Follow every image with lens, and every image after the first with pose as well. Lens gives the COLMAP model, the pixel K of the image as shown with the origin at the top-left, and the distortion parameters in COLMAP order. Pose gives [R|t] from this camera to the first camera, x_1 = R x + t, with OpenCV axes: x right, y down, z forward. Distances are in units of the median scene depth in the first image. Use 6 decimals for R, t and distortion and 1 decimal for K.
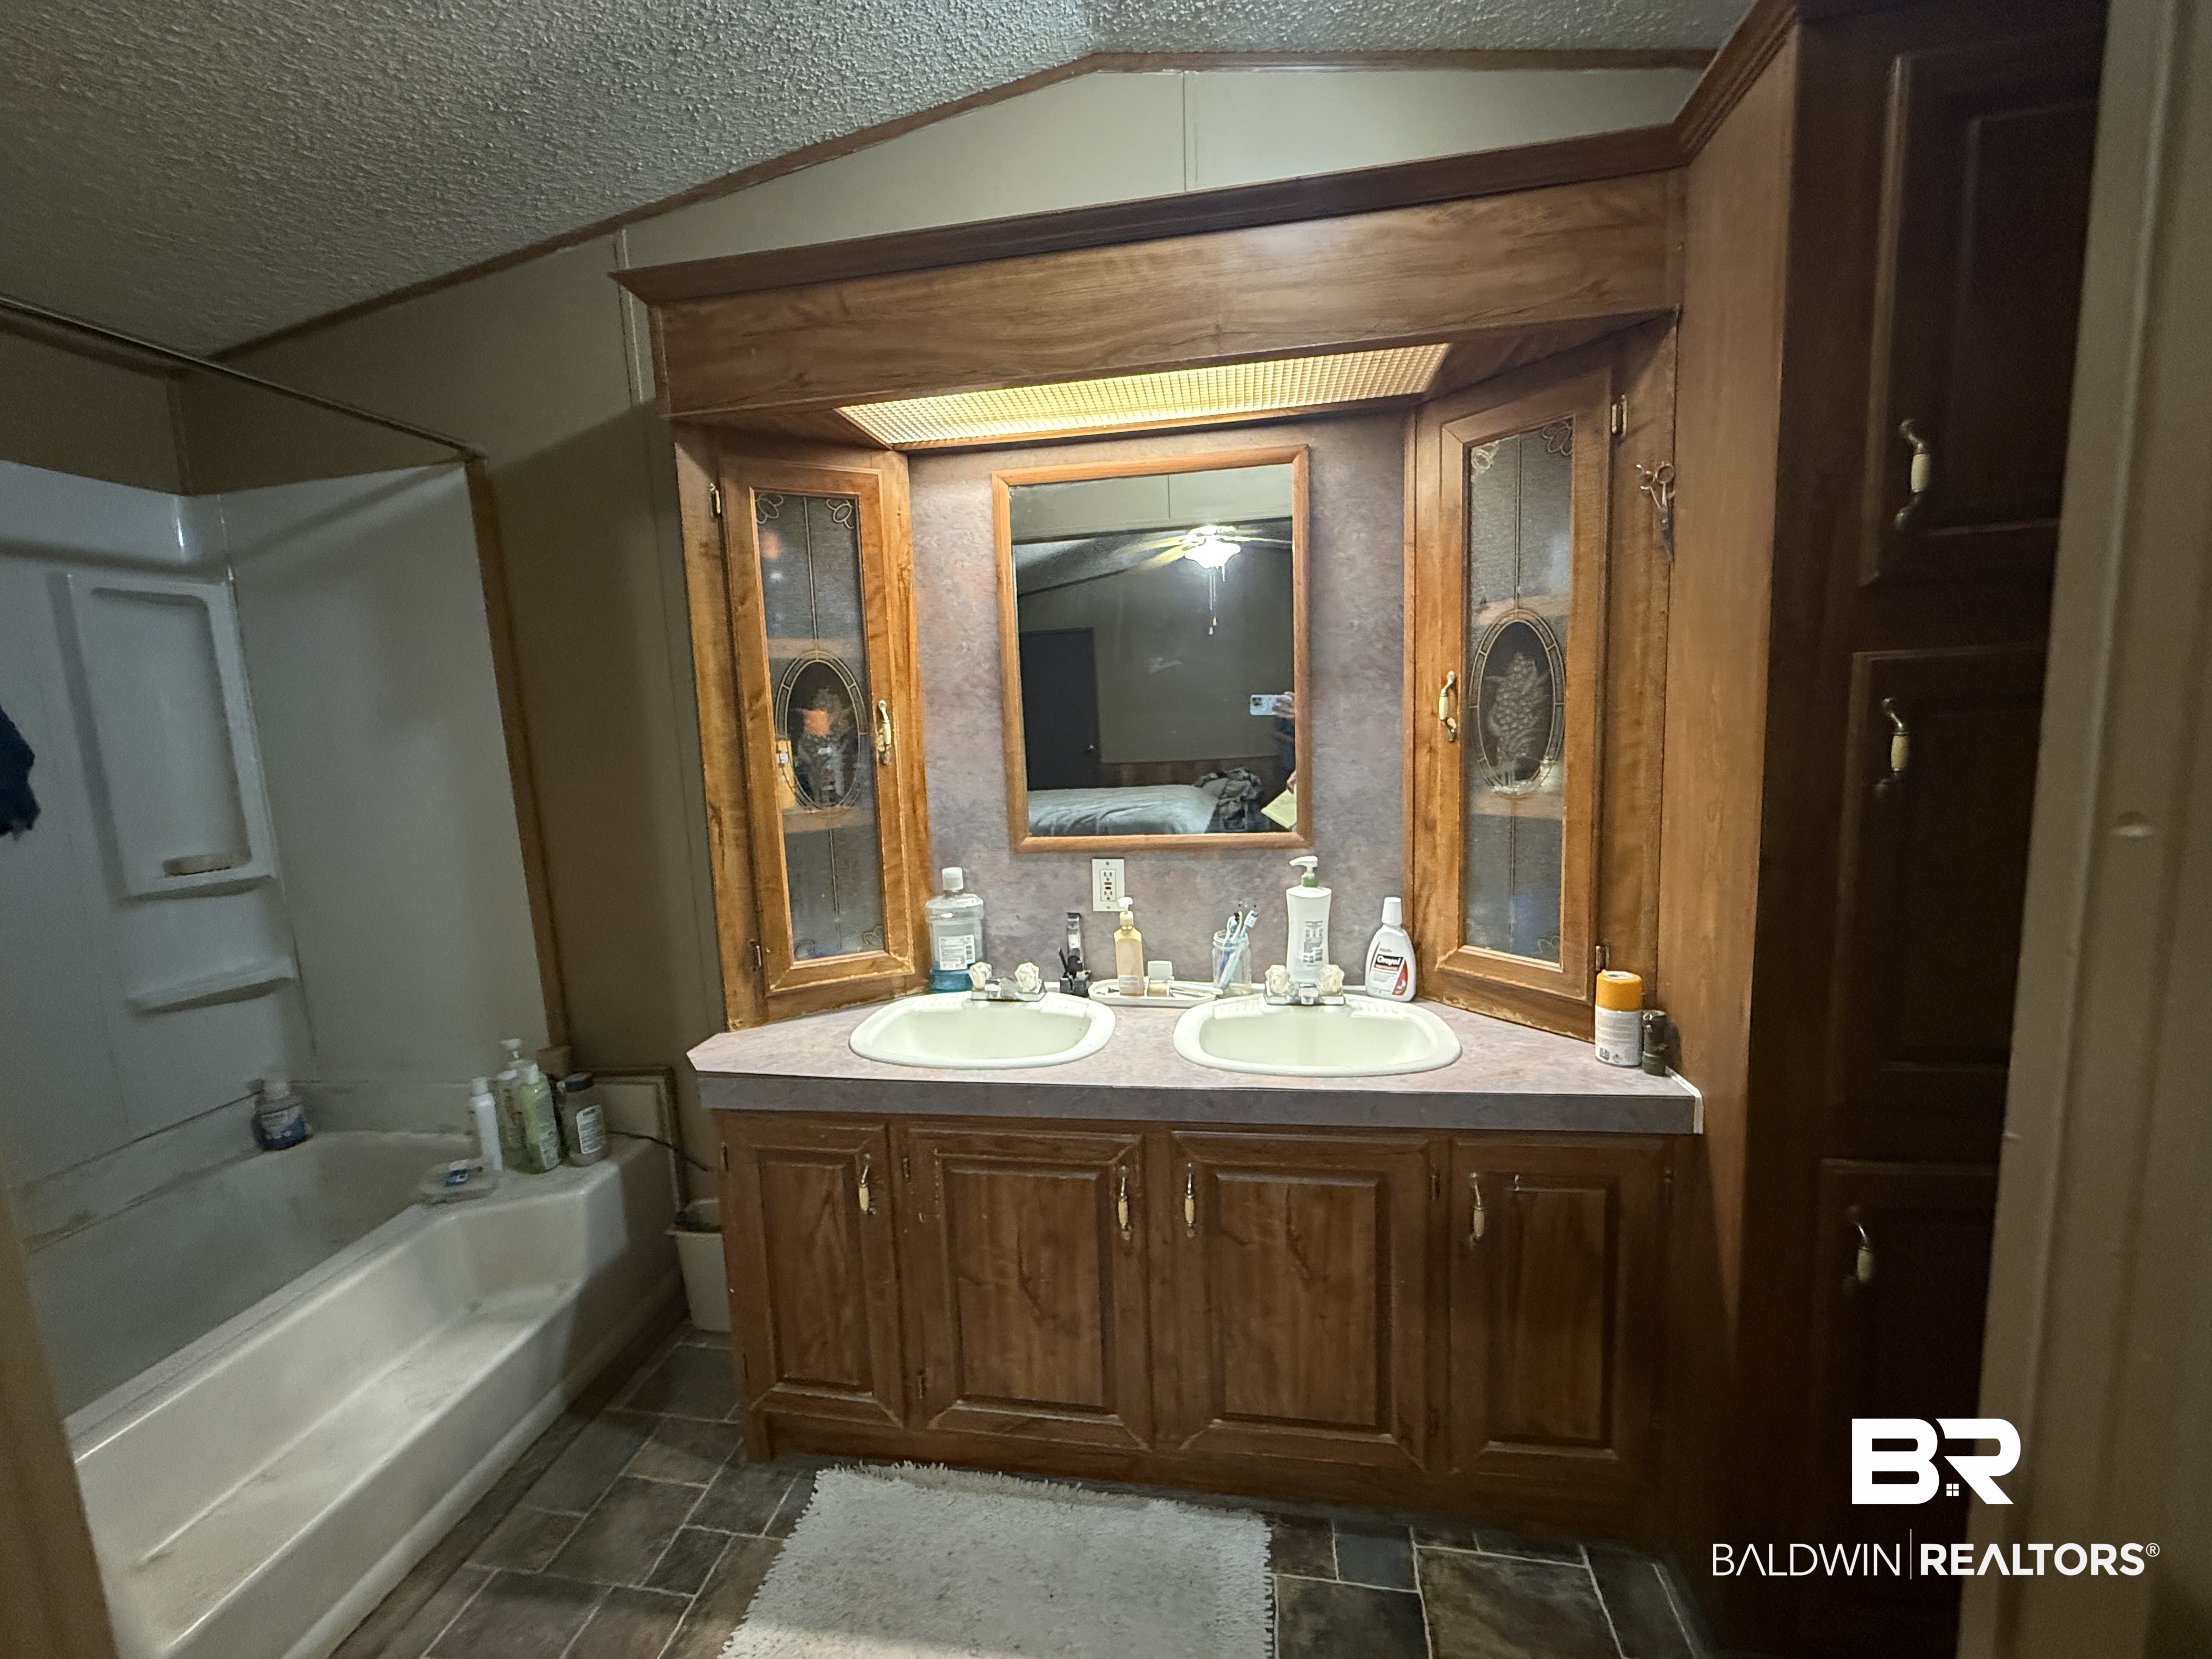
lens RADIAL K [[883.3, 0, 1103.4], [0, 883.3, 833.4], [0, 0, 1]] dist [0.001695, -0.000817]
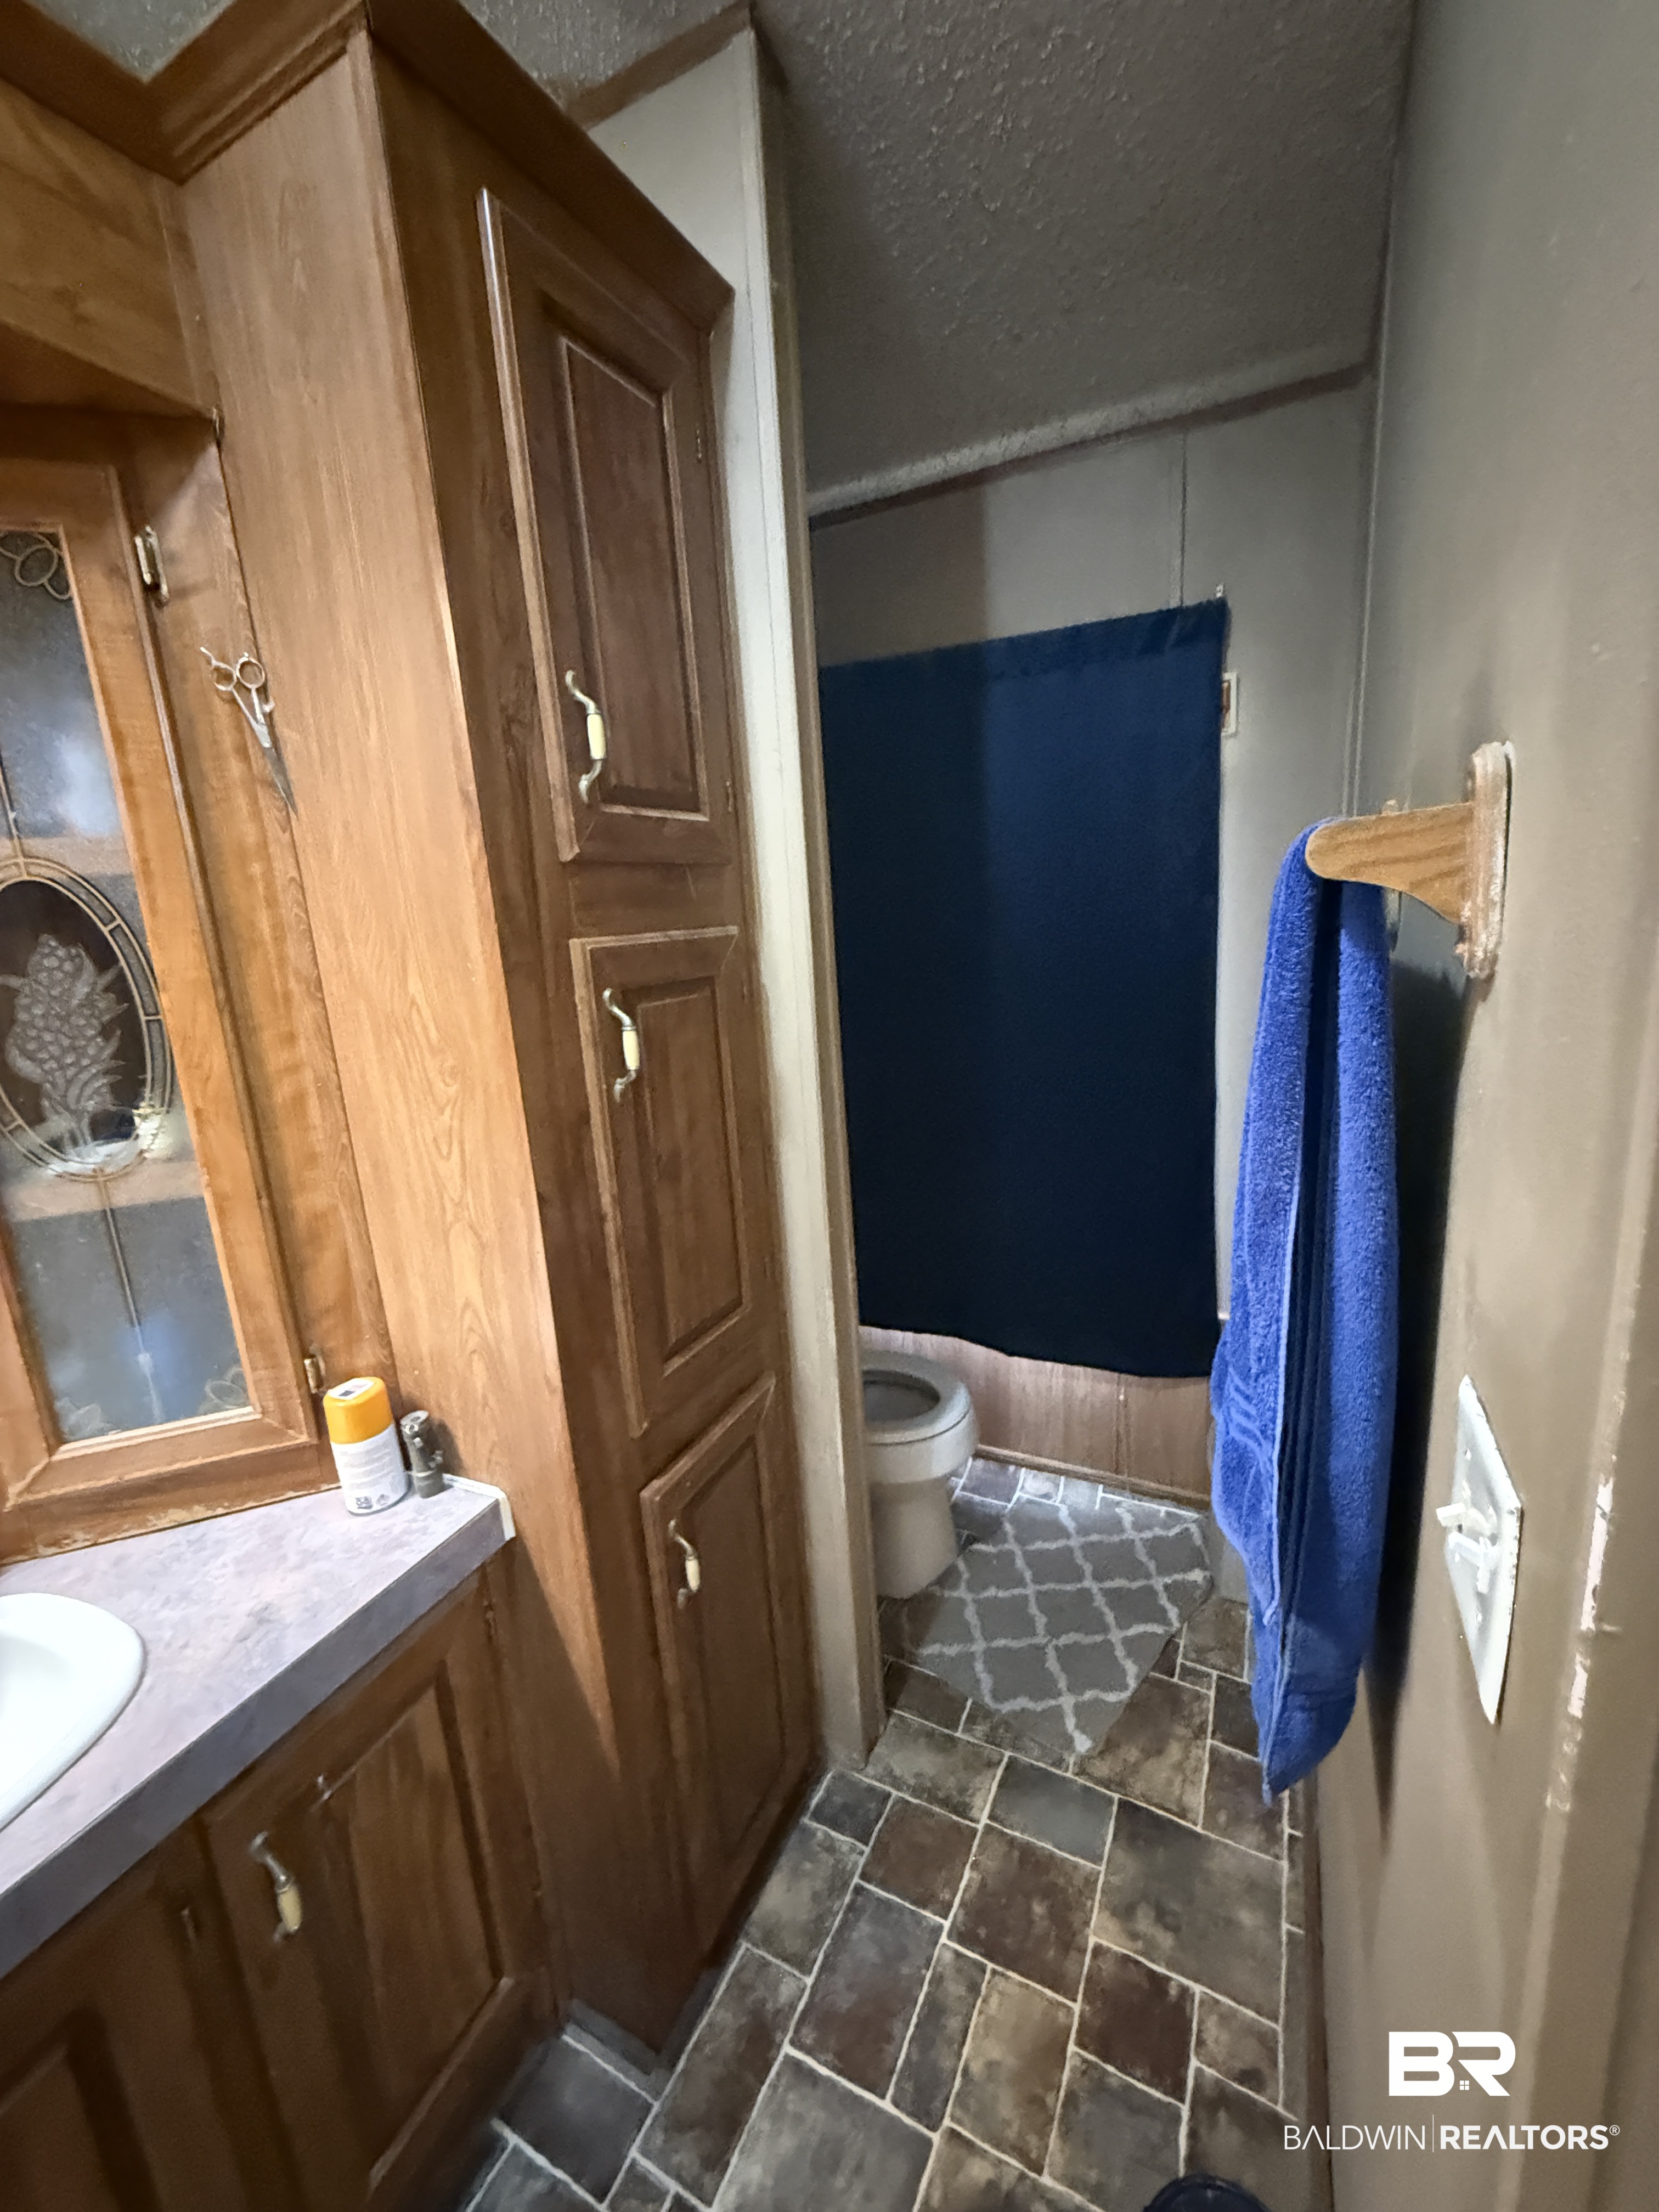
lens RADIAL K [[883.3, 0, 823.8], [0, 883.3, 1099.6], [0, 0, 1]] dist [0.001695, -0.000817]
pose [[0.302496, -0.172385, 0.937432, 0.067442], [0.181557, 0.975923, 0.120878, -0.078007], [-0.935699, 0.133632, 0.326511, 0.357227]]
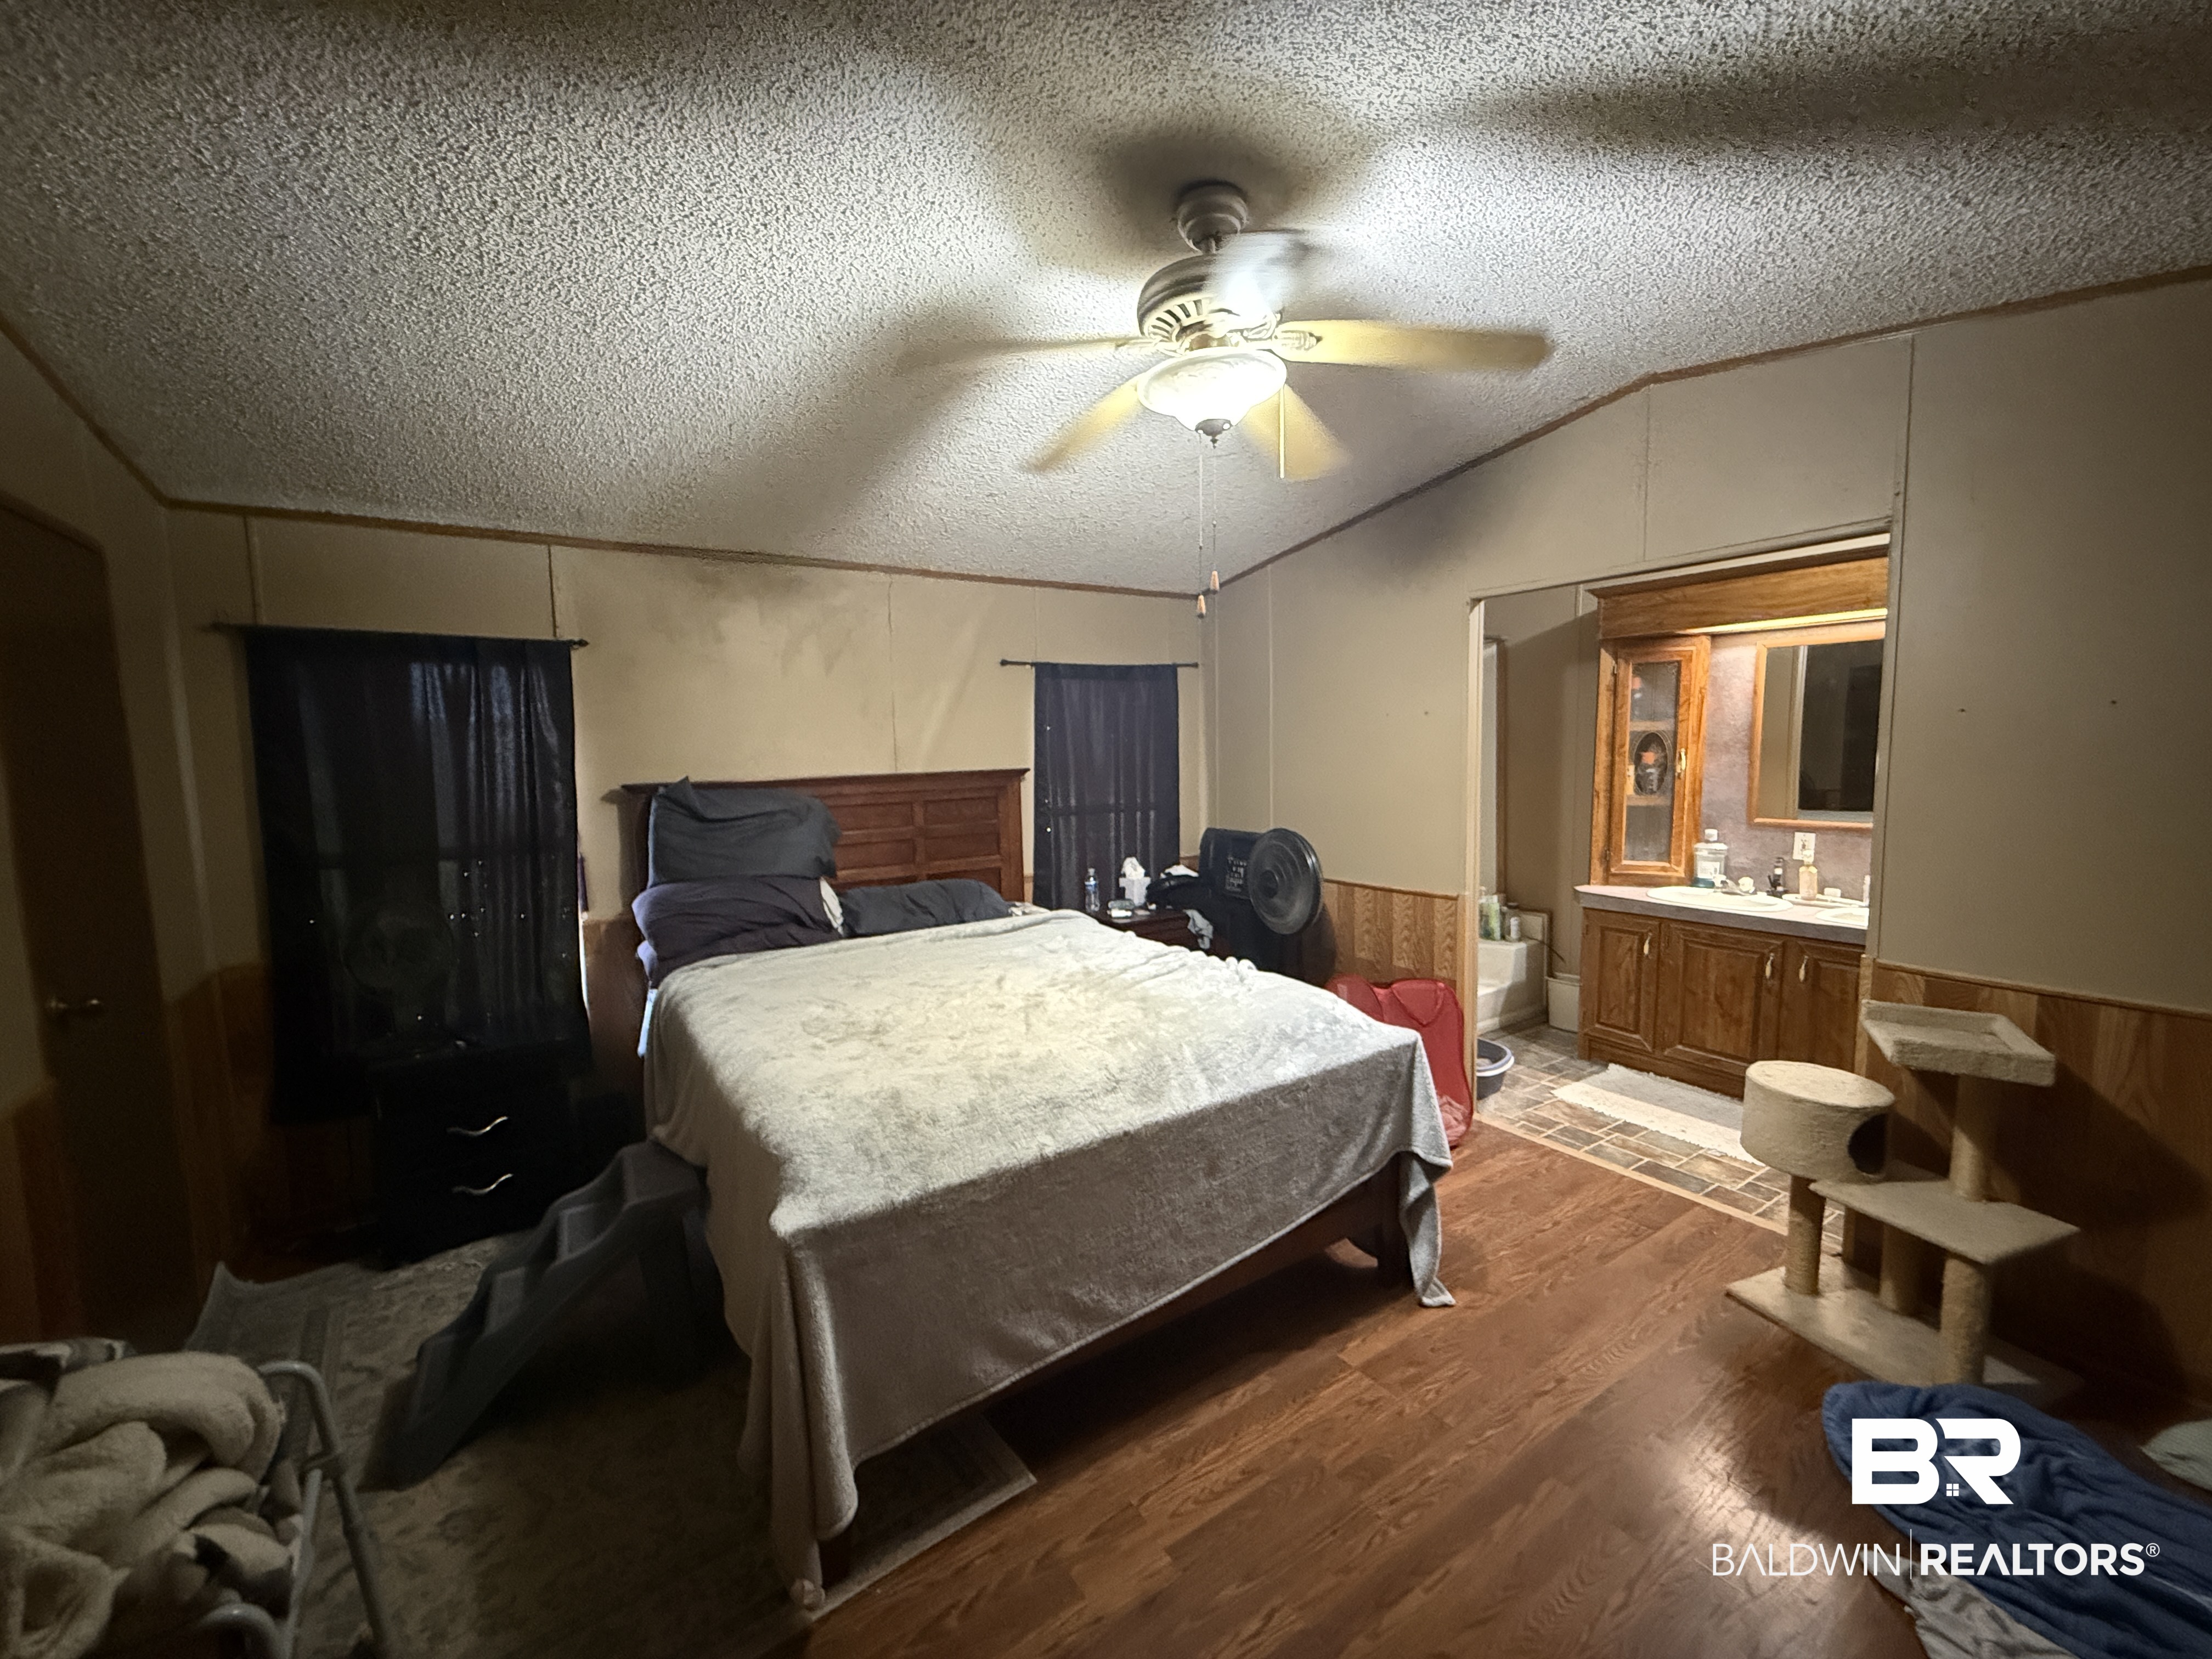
lens RADIAL K [[883.3, 0, 1103.4], [0, 883.3, 833.4], [0, 0, 1]] dist [0.001695, -0.000817]
pose [[0.667344, 0.100369, -0.737955, 0.475744], [-0.107058, 0.993514, 0.038314, 0.140969], [0.737015, 0.053435, 0.673761, -1.690751]]
